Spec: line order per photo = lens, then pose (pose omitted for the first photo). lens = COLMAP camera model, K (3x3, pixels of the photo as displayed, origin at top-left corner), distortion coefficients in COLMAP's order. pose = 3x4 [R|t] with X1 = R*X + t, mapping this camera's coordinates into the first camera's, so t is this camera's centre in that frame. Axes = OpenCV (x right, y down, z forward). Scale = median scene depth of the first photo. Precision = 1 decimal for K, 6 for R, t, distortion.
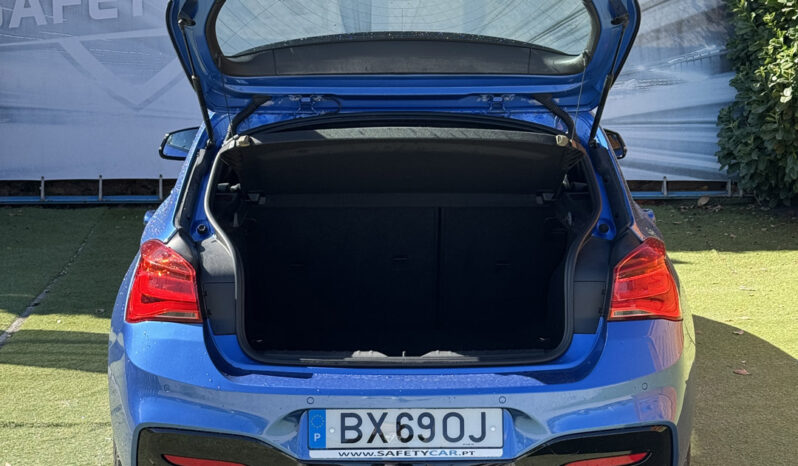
lens RADIAL K [[1471.3, 0, 393.3], [0, 1471.3, 253.7], [0, 0, 1]] dist [0.157900, 0.000000]
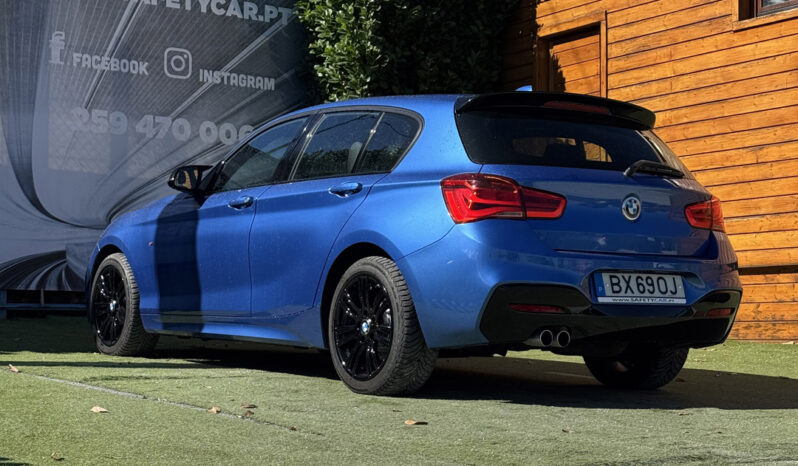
lens RADIAL K [[1471.3, 0, 407.6], [0, 1471.3, 239.2], [0, 0, 1]] dist [0.157900, 0.000000]
pose [[0.823669, 0.042403, 0.565484, -0.459257], [0.066090, 0.983227, -0.169992, 0.133978], [-0.563207, 0.177390, 0.807051, -0.071375]]
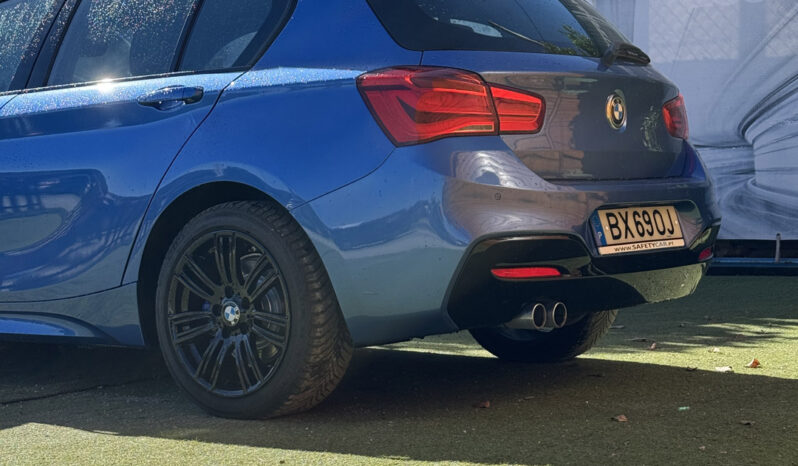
lens RADIAL K [[1471.3, 0, 383.9], [0, 1471.3, 247.7], [0, 0, 1]] dist [0.157900, 0.000000]
pose [[0.804571, 0.012475, -0.593726, 0.401987], [-0.087854, 0.991279, -0.098223, 0.052293], [0.587322, 0.131189, 0.798650, 0.302068]]
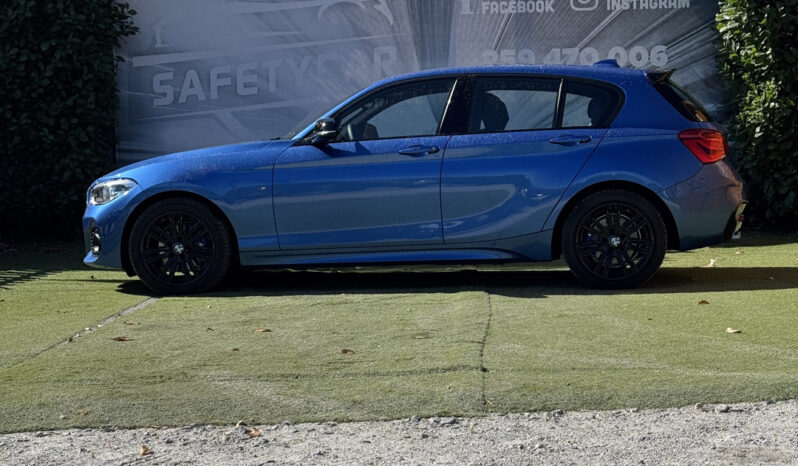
lens RADIAL K [[1471.3, 0, 390.1], [0, 1471.3, 241.6], [0, 0, 1]] dist [0.157900, 0.000000]
pose [[0.997050, -0.014327, -0.075408, 0.034565], [0.005288, 0.992913, -0.118724, 0.144216], [0.076575, 0.117975, 0.990060, -0.318206]]
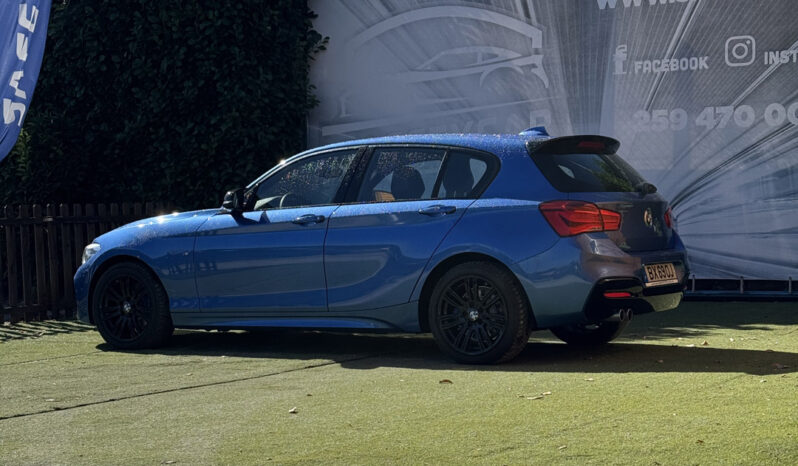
lens RADIAL K [[1471.3, 0, 394.3], [0, 1471.3, 238.5], [0, 0, 1]] dist [0.157900, 0.000000]
pose [[0.862580, -0.005224, -0.505894, 0.528473], [-0.075232, 0.987505, -0.138474, 0.116437], [0.500296, 0.157504, 0.851408, -0.186374]]
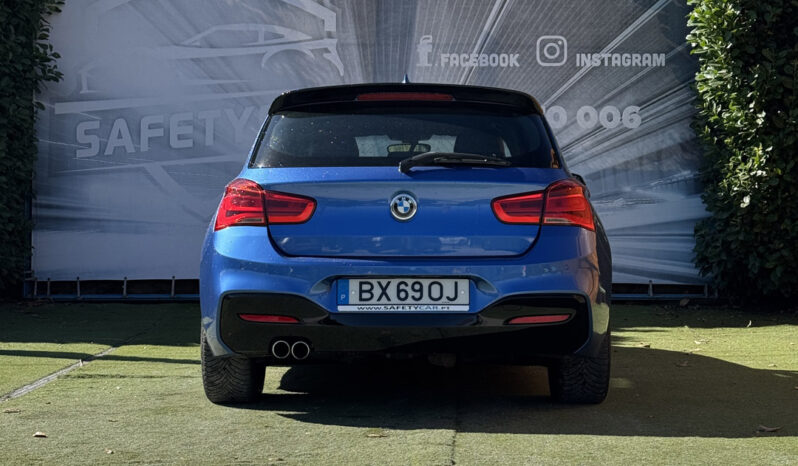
lens RADIAL K [[1471.3, 0, 380.8], [0, 1471.3, 245.1], [0, 0, 1]] dist [0.157900, 0.000000]
pose [[0.999195, 0.004876, -0.039831, 0.018189], [-0.011388, 0.986235, -0.164955, 0.128942], [0.038478, 0.165276, 0.985497, -0.186873]]
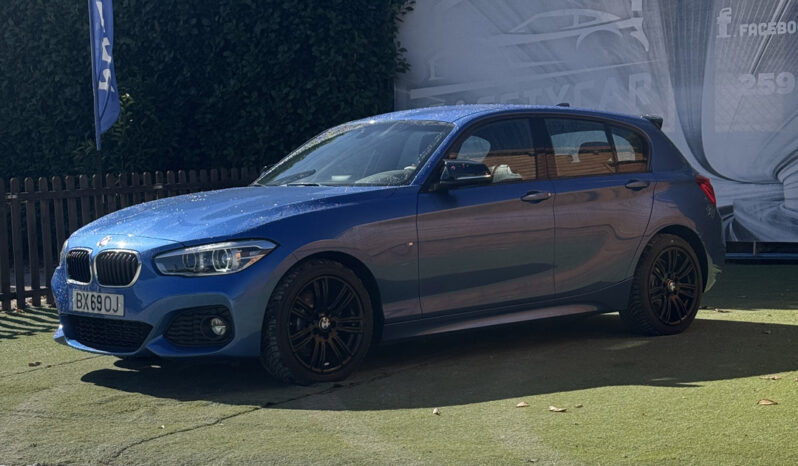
lens RADIAL K [[1471.3, 0, 394.8], [0, 1471.3, 242.0], [0, 0, 1]] dist [0.157900, 0.000000]
pose [[0.881232, 0.008388, -0.472609, 0.396655], [-0.065595, 0.992339, -0.104697, 0.112698], [0.468110, 0.123263, 0.875031, -0.264499]]
